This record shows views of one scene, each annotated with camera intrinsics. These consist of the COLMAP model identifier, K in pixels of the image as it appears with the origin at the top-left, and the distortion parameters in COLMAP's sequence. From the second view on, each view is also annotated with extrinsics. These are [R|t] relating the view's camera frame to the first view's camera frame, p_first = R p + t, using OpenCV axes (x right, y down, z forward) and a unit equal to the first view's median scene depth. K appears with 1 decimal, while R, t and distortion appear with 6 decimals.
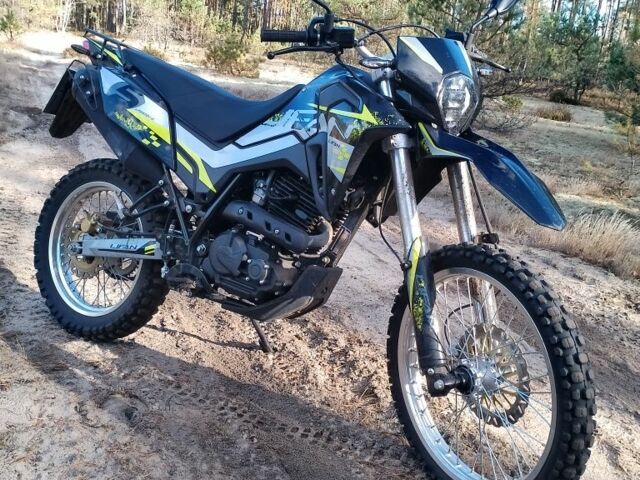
lens RADIAL K [[685.1, 0, 315.8], [0, 685.1, 239.0], [0, 0, 1]] dist [0.118626, -0.327801]
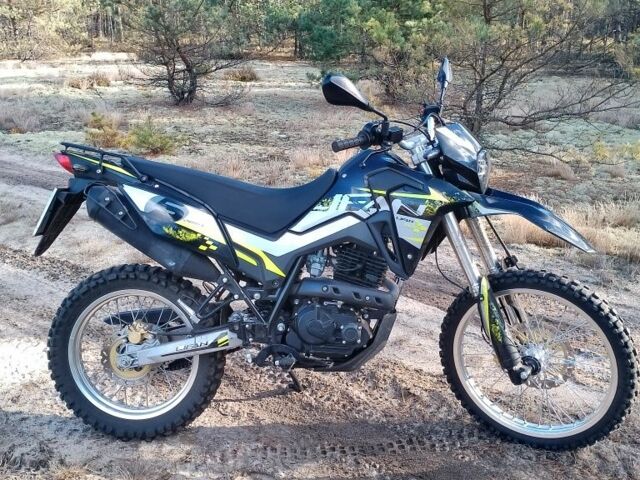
lens RADIAL K [[685.1, 0, 315.8], [0, 685.1, 239.0], [0, 0, 1]] dist [0.118626, -0.327801]
pose [[0.862079, -0.250864, 0.440327, -0.604645], [0.221823, 0.968017, 0.117212, -0.258294], [-0.455648, -0.003372, 0.890154, -0.037979]]
